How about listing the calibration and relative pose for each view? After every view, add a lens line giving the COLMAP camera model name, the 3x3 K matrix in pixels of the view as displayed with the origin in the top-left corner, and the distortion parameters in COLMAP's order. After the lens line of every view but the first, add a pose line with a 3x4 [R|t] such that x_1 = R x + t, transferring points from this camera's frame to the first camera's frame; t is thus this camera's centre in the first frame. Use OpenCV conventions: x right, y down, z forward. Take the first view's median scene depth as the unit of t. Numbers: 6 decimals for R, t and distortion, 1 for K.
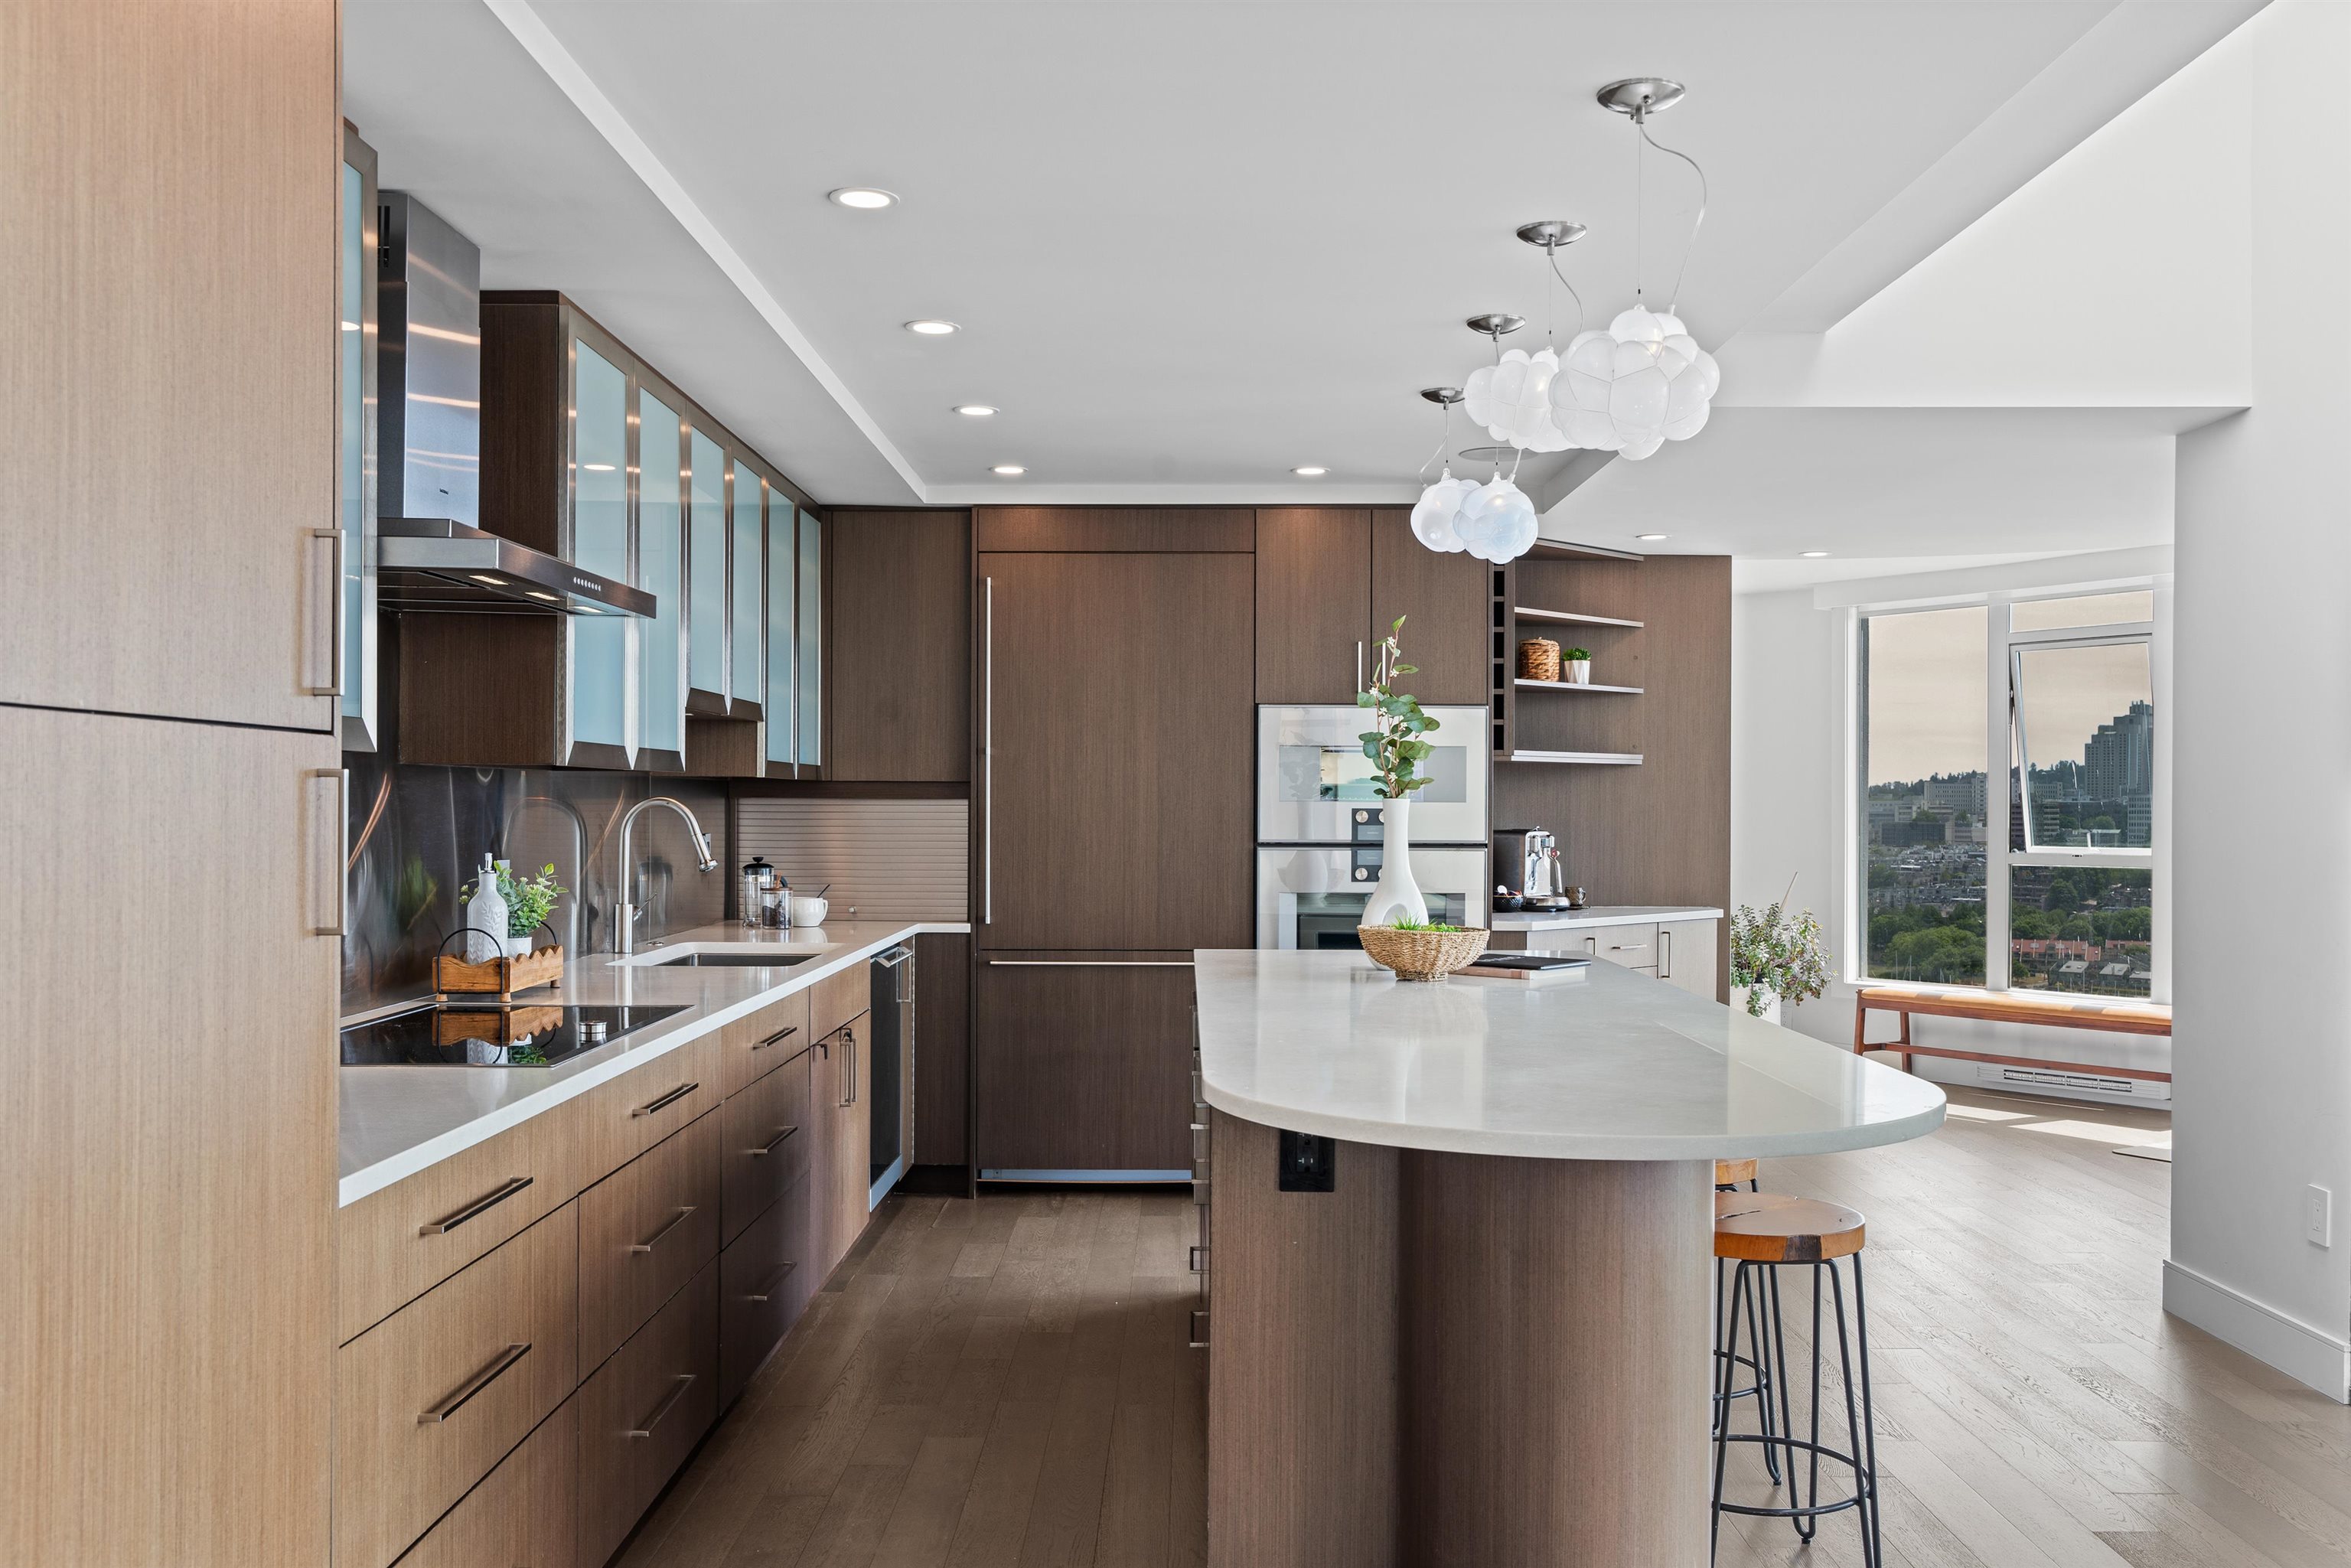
lens RADIAL K [[2011.1, 0, 1176.0], [0, 2011.1, 817.5], [0, 0, 1]] dist [-0.007659, 0.000731]
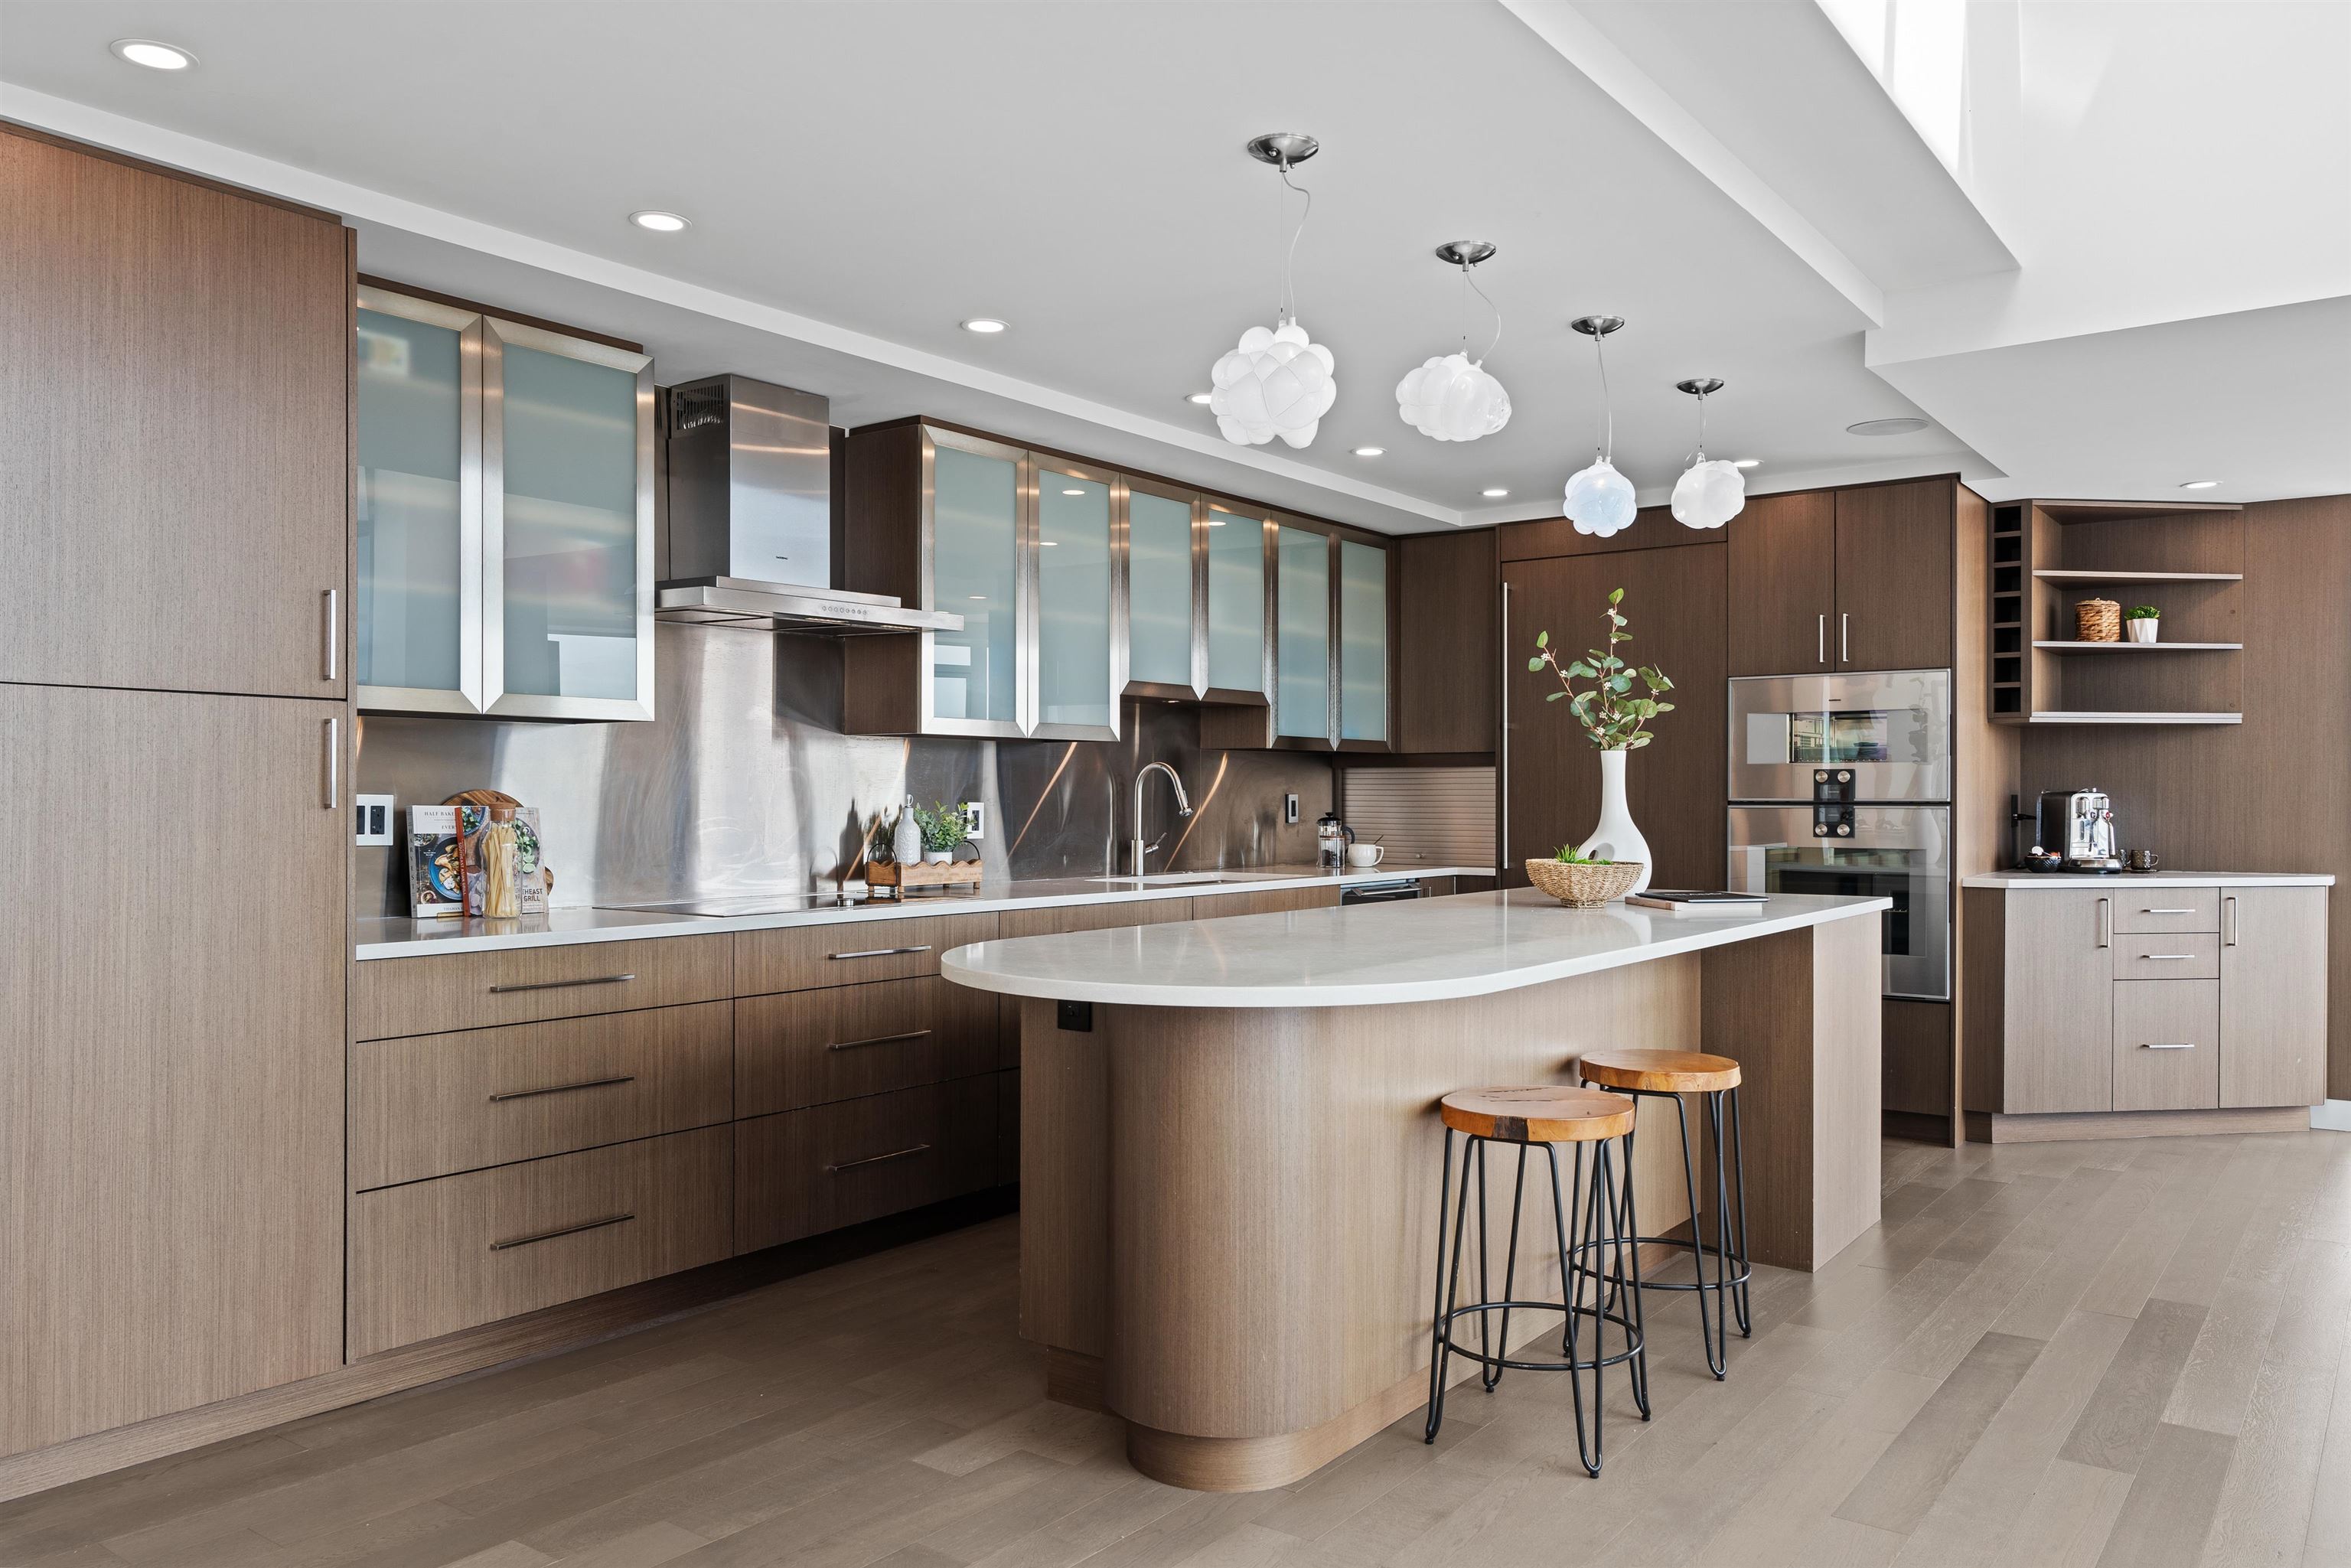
lens RADIAL K [[1688.6, 0, 1174.1], [0, 1688.6, 809.5], [0, 0, 1]] dist [0.001644, 0.000603]
pose [[0.805621, 0.000742, -0.592430, 0.352175], [-0.001309, 0.999999, -0.000528, 0.018229], [0.592429, 0.001201, 0.805621, 0.063429]]
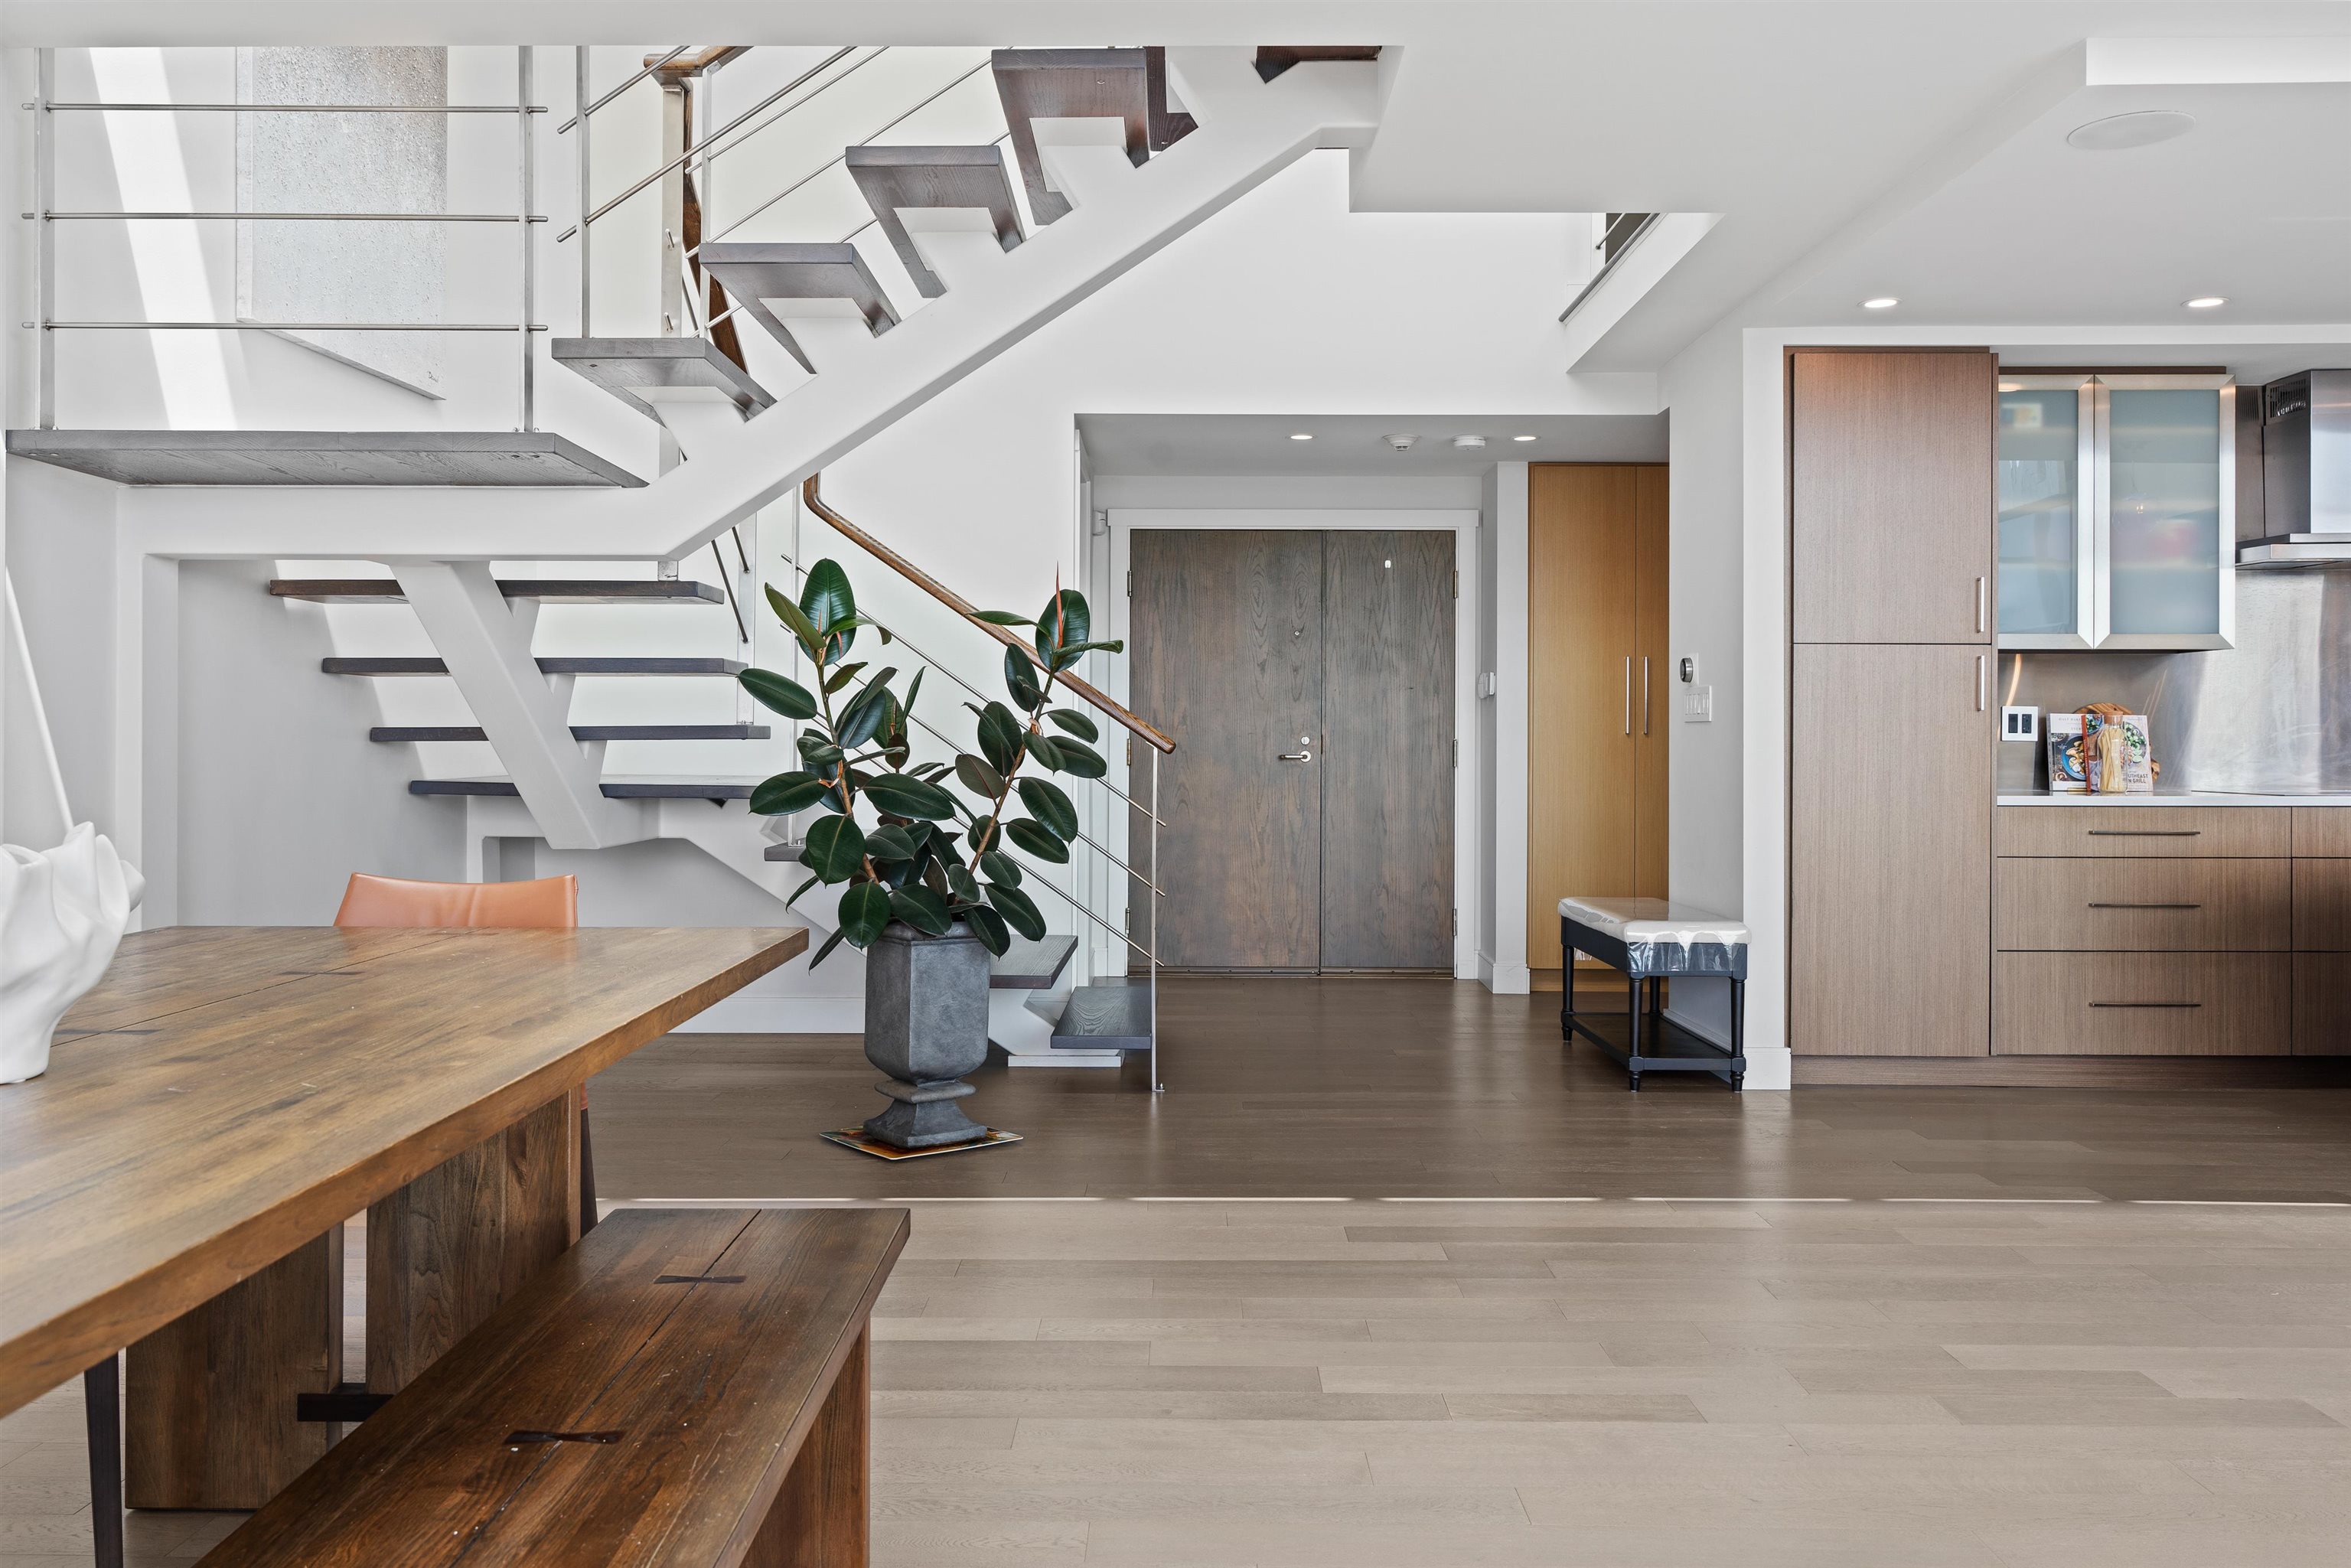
lens RADIAL K [[1830.8, 0, 1173.1], [0, 1830.8, 730.9], [0, 0, 1]] dist [0.007646, 0.003976]
pose [[0.000619, -0.010229, -0.999947, 0.732112], [-0.008277, 0.999913, -0.010234, 0.039458], [0.999966, 0.008283, 0.000535, -0.069676]]
